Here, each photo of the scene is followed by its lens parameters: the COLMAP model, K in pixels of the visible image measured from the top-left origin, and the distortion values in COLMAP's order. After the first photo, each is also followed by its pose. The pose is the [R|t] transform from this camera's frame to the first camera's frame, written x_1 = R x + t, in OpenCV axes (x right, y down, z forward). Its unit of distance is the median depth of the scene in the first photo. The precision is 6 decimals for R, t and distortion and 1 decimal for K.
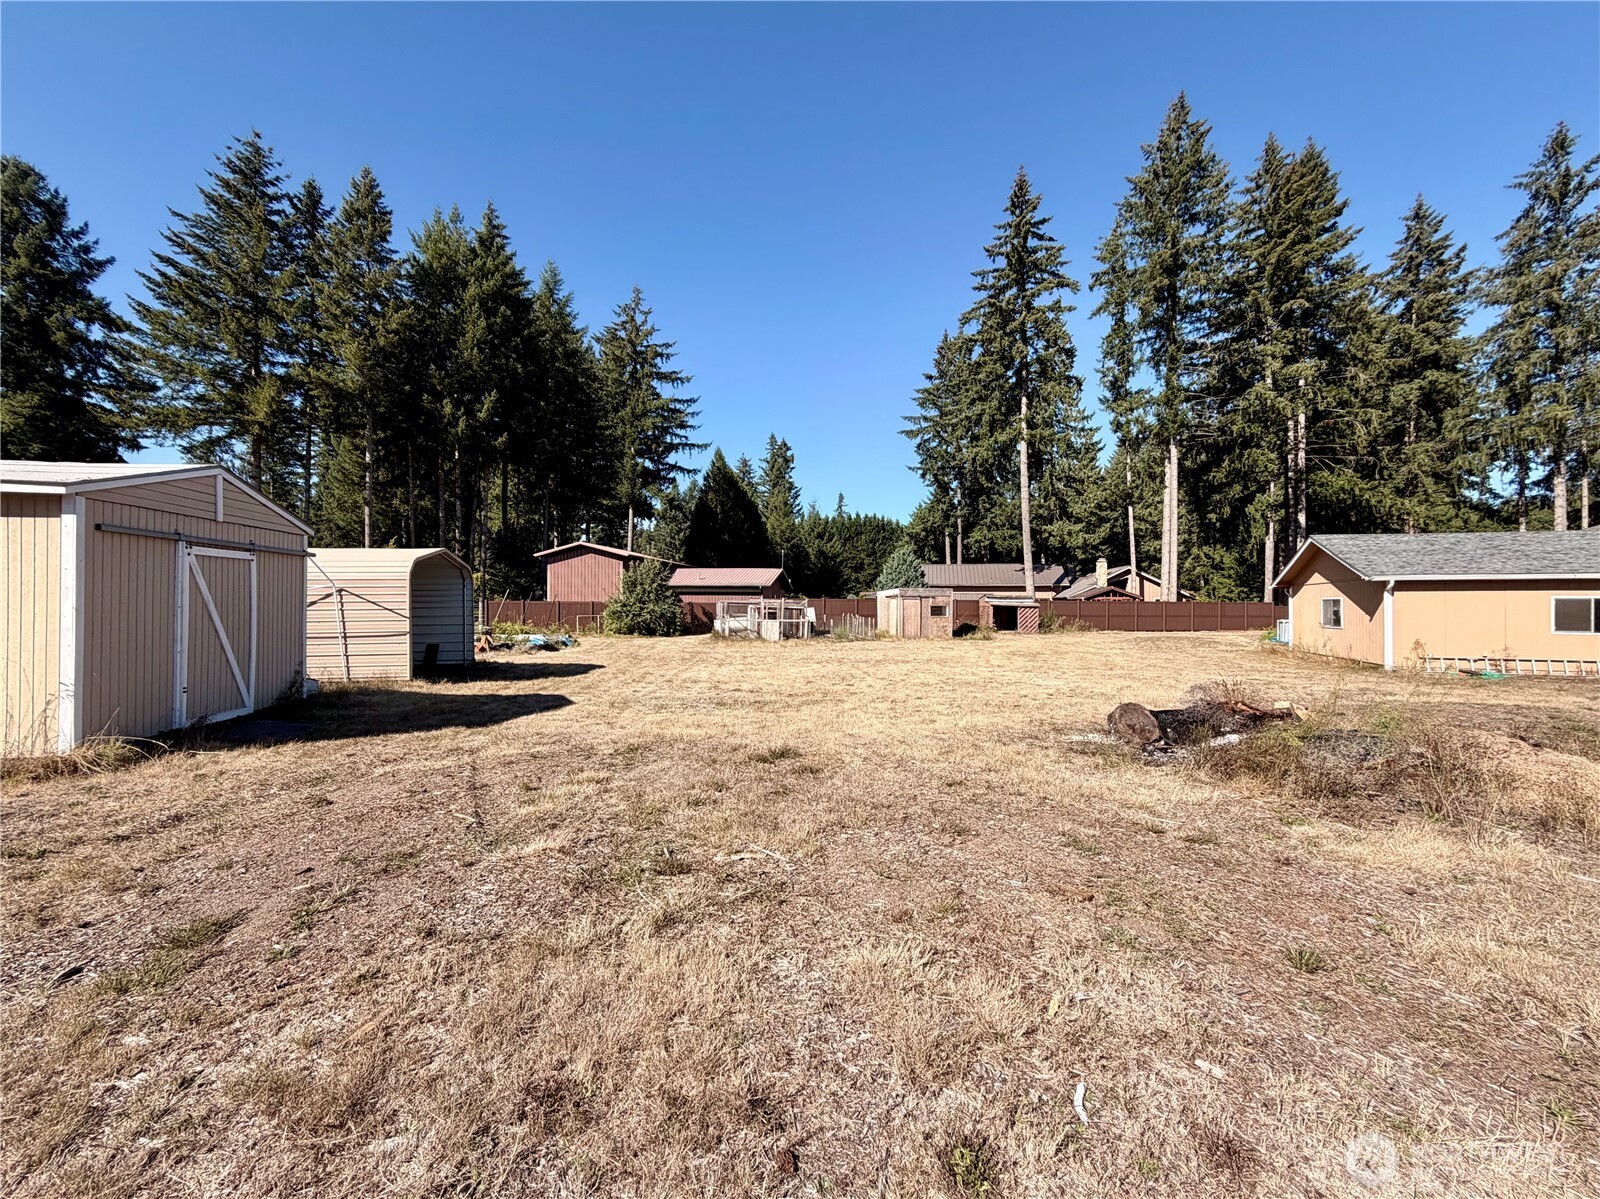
lens RADIAL K [[658.8, 0, 800.0], [0, 658.8, 599.5], [0, 0, 1]] dist [-0.002385, -0.000375]
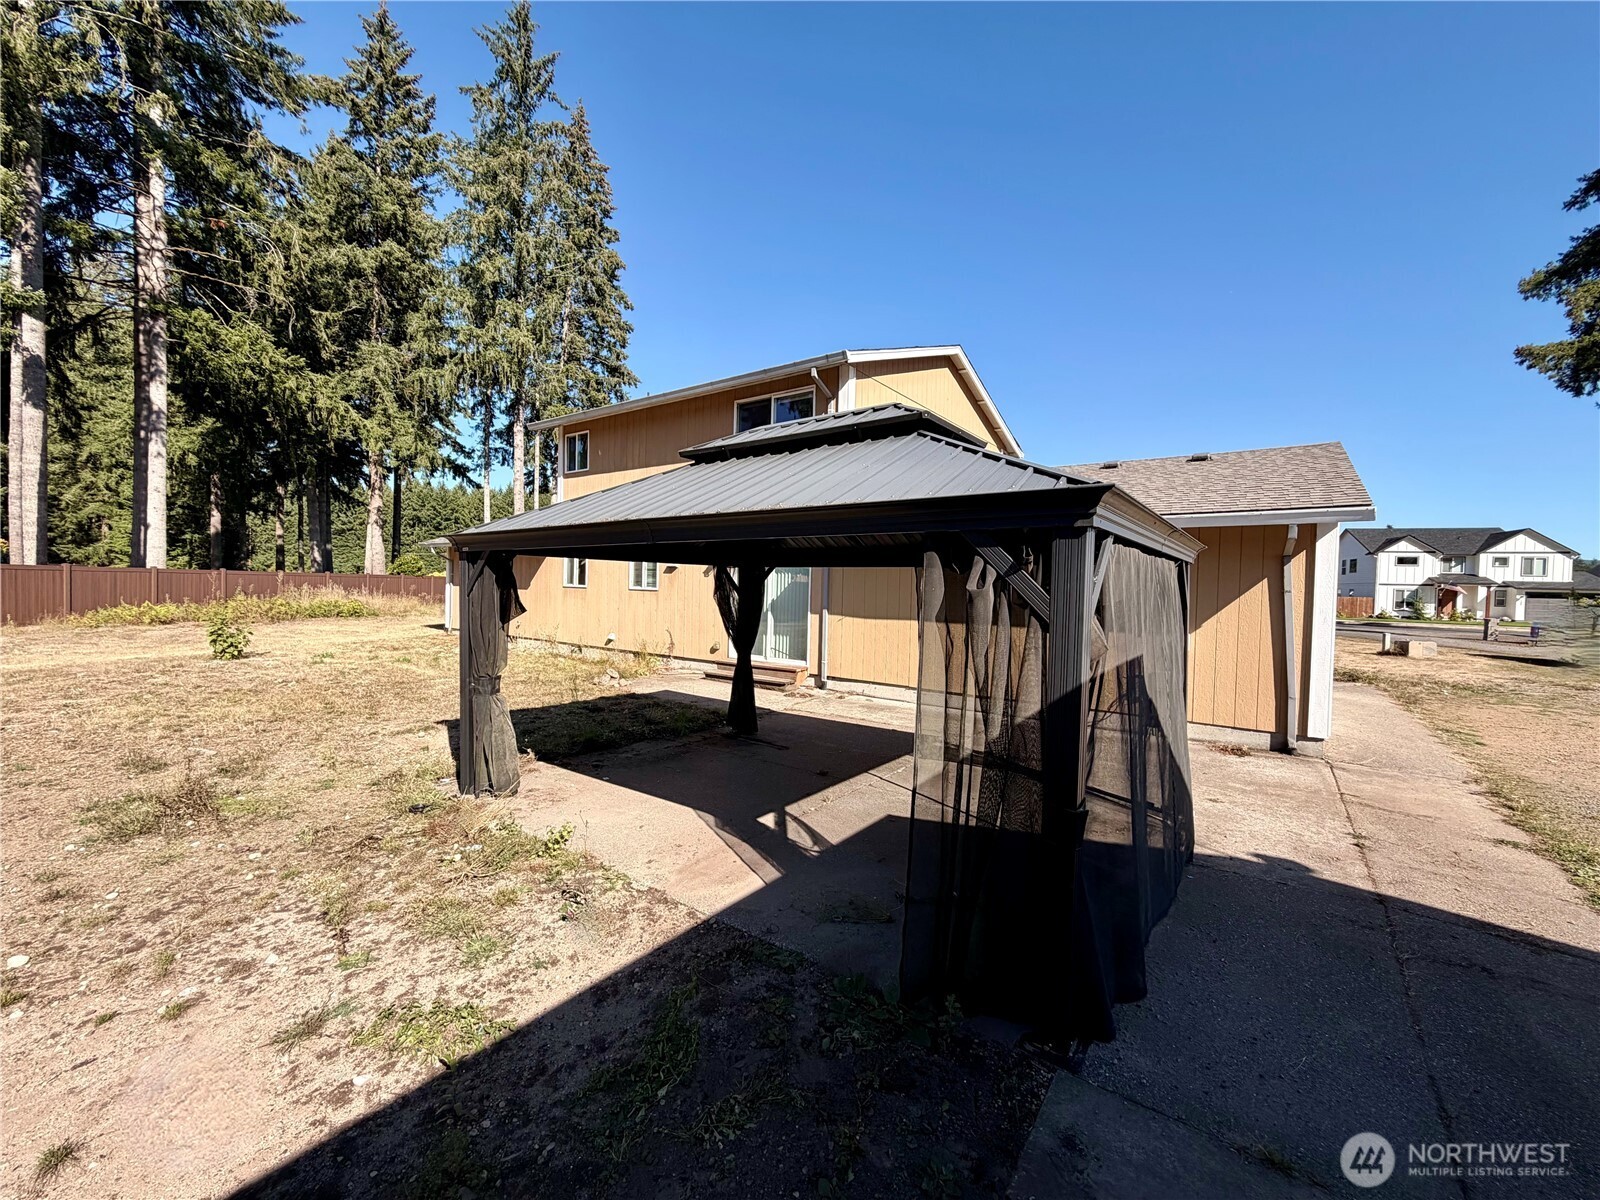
lens RADIAL K [[658.8, 0, 800.0], [0, 658.8, 600.0], [0, 0, 1]] dist [-0.002385, -0.000375]
pose [[0.291280, -0.023261, 0.956355, 0.397872], [-0.021984, 0.999278, 0.031001, 0.009402], [-0.956385, -0.030055, 0.290558, 0.357682]]
